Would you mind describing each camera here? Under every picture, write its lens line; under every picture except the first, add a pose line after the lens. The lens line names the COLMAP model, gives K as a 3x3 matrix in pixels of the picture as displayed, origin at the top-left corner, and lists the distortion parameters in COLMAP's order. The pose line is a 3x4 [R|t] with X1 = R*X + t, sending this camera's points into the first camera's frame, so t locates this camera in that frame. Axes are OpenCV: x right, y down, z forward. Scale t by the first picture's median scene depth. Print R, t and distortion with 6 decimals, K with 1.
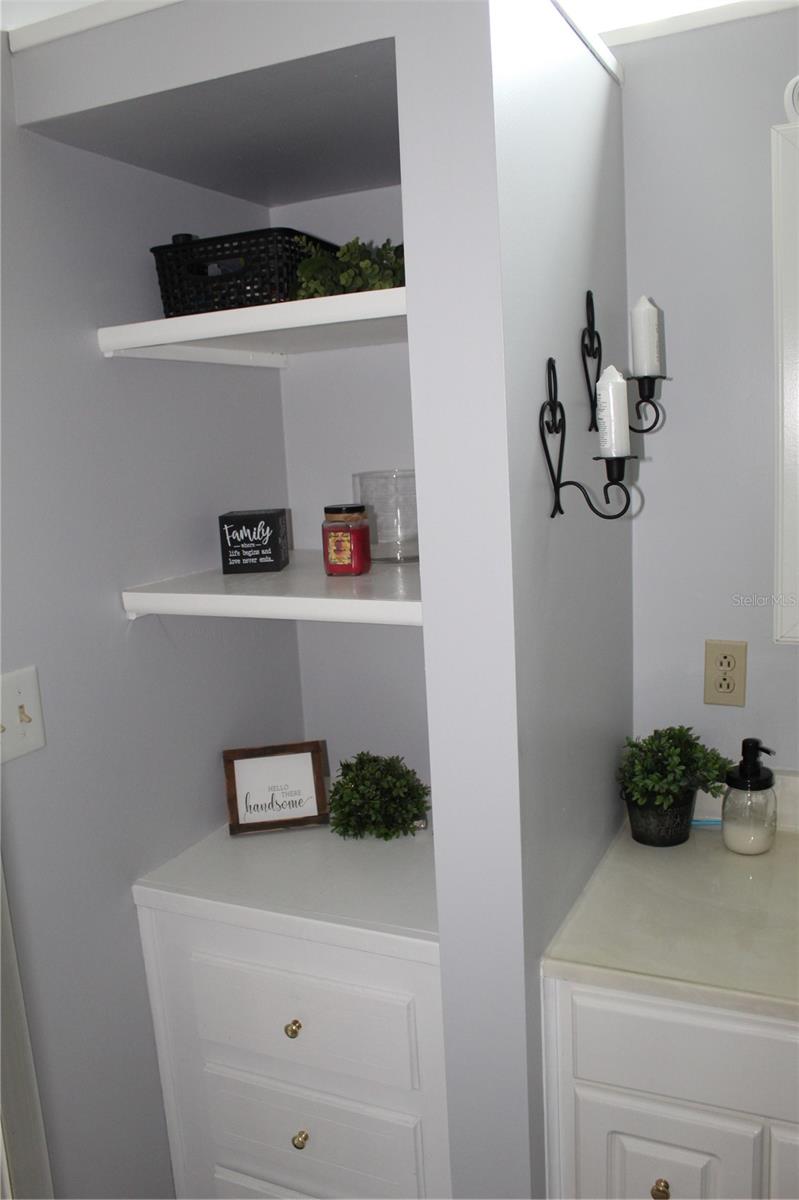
lens RADIAL K [[1008.9, 0, 399.5], [0, 1008.9, 600.0], [0, 0, 1]] dist [-0.154700, 0.139763]
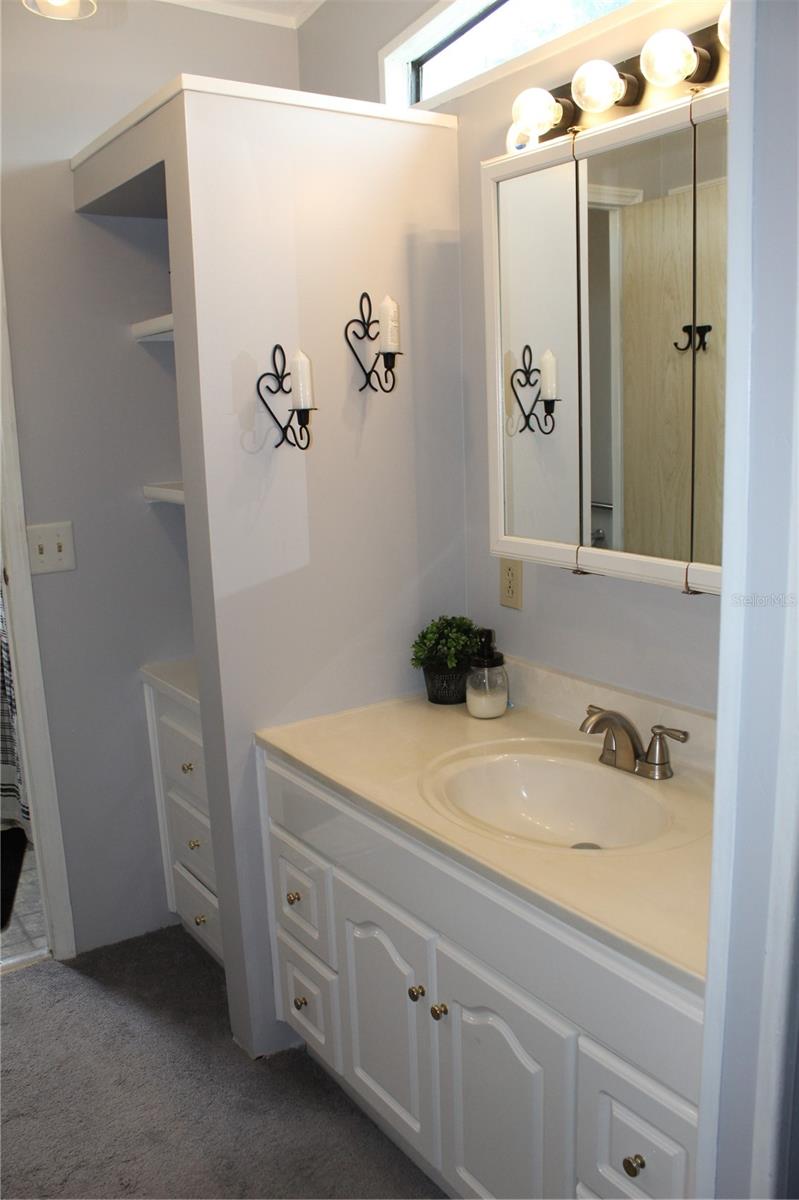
lens RADIAL K [[1008.9, 0, 399.5], [0, 1008.9, 600.0], [0, 0, 1]] dist [-0.154700, 0.139763]
pose [[0.866743, 0.121364, -0.483764, 0.945307], [-0.094858, 0.992351, 0.079003, 0.009355], [0.489651, -0.022586, 0.871626, -0.227929]]
